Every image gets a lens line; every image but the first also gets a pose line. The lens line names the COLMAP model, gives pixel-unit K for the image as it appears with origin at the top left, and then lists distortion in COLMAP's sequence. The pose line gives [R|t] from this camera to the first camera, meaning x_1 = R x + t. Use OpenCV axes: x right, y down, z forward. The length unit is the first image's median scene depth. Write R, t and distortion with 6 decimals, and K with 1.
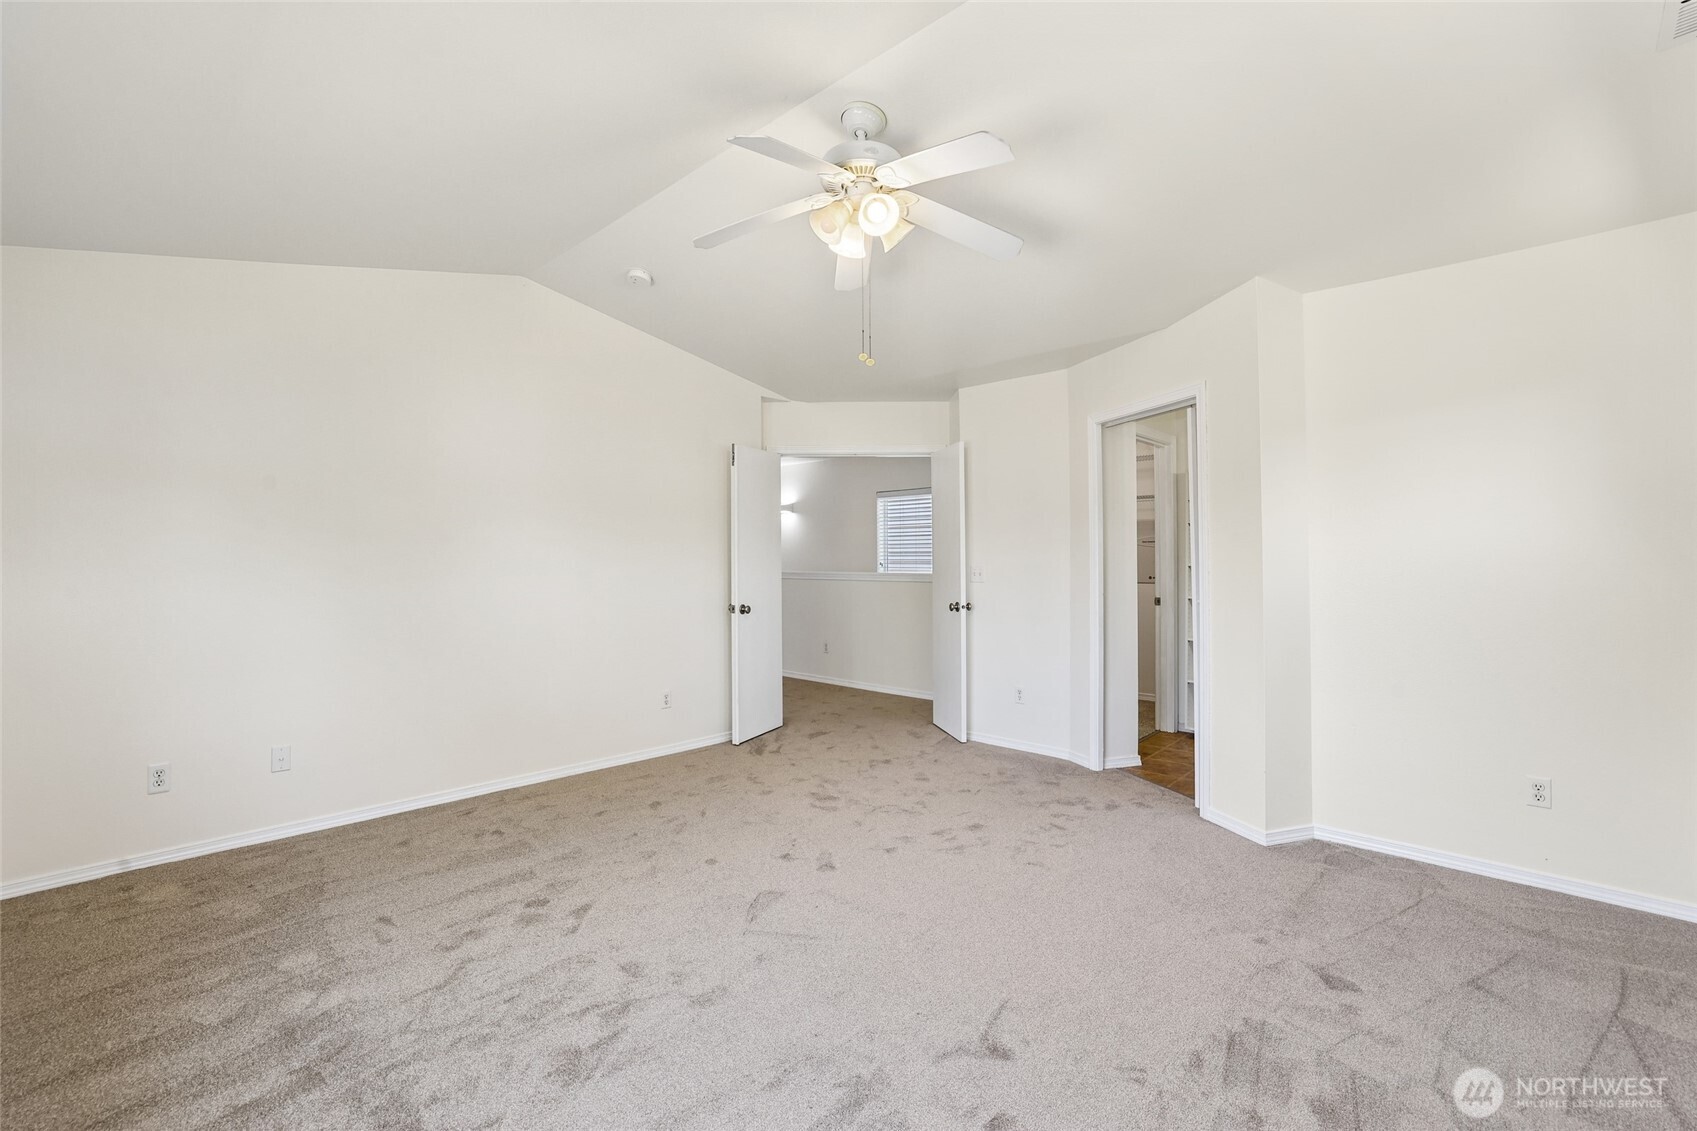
lens RADIAL K [[734.7, 0, 846.5], [0, 734.7, 554.4], [0, 0, 1]] dist [-0.044340, 0.014679]
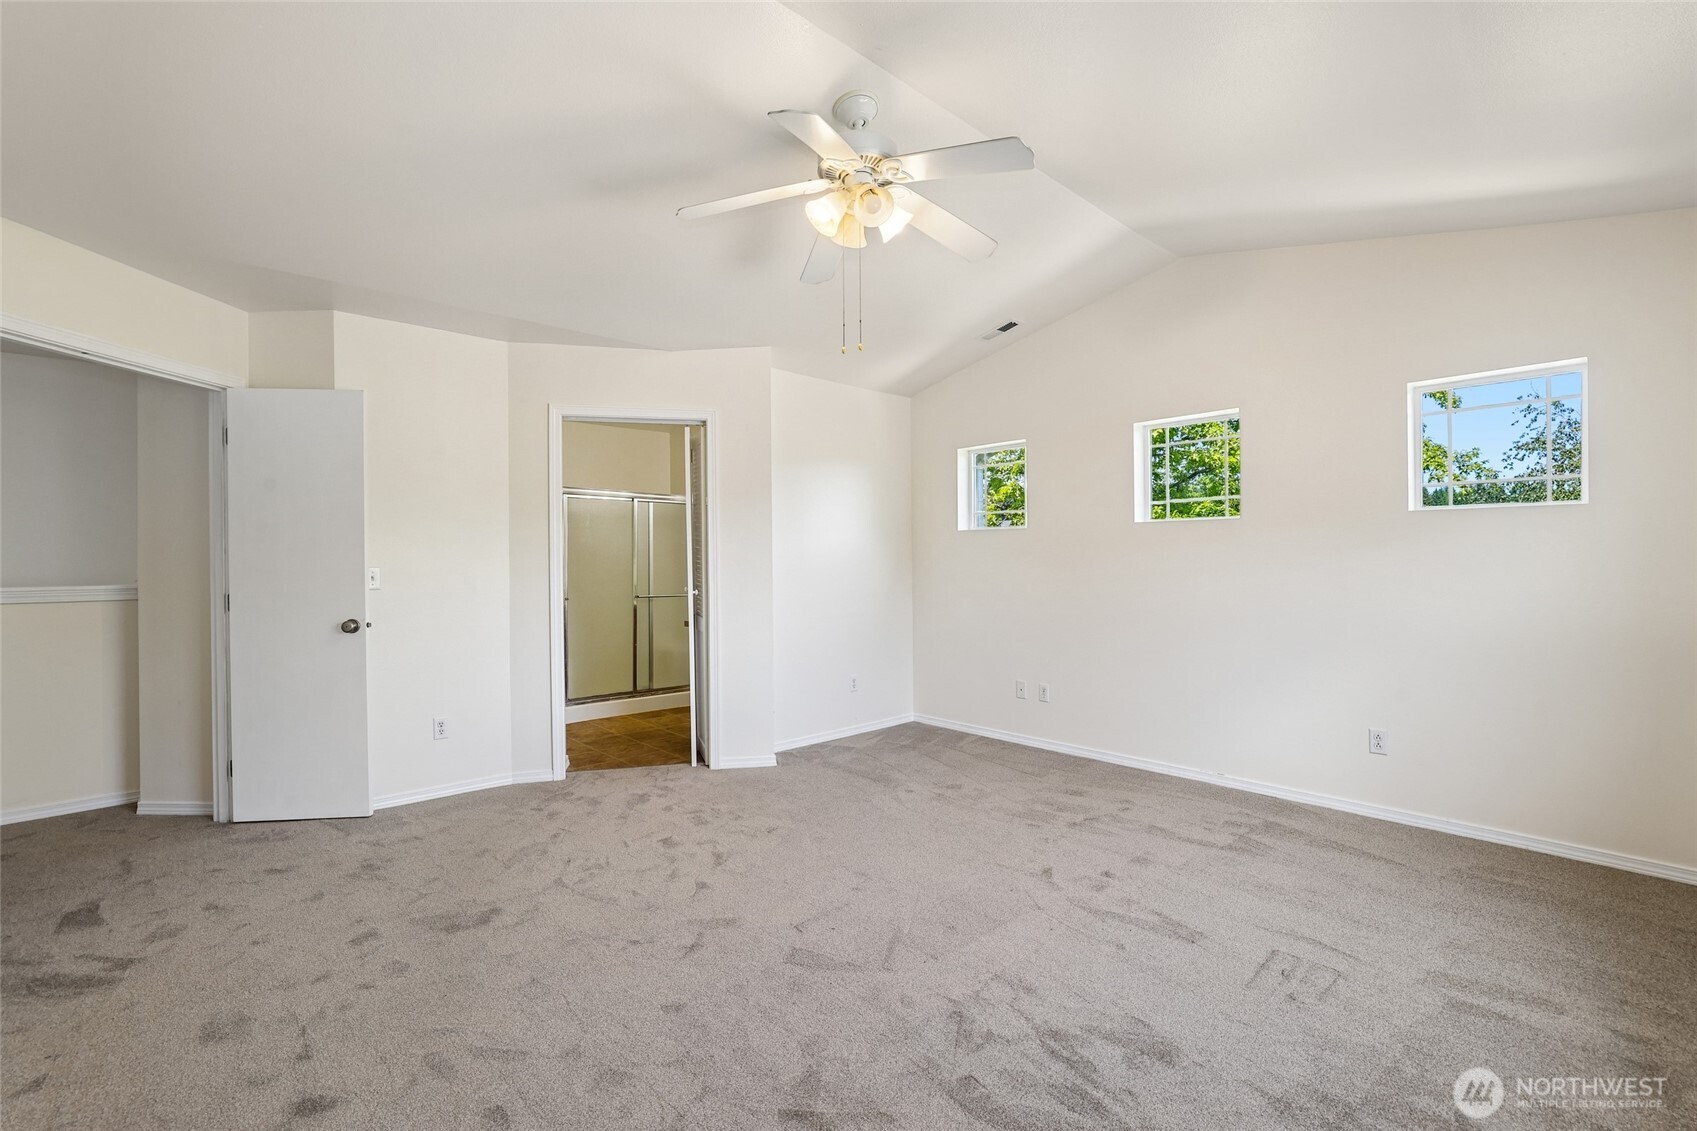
lens RADIAL K [[734.7, 0, 846.5], [0, 734.7, 554.4], [0, 0, 1]] dist [-0.044340, 0.014679]
pose [[0.061000, 0.015032, 0.998025, -0.654597], [0.004954, 0.999870, -0.015363, 0.021479], [-0.998125, 0.005882, 0.060917, 0.636494]]
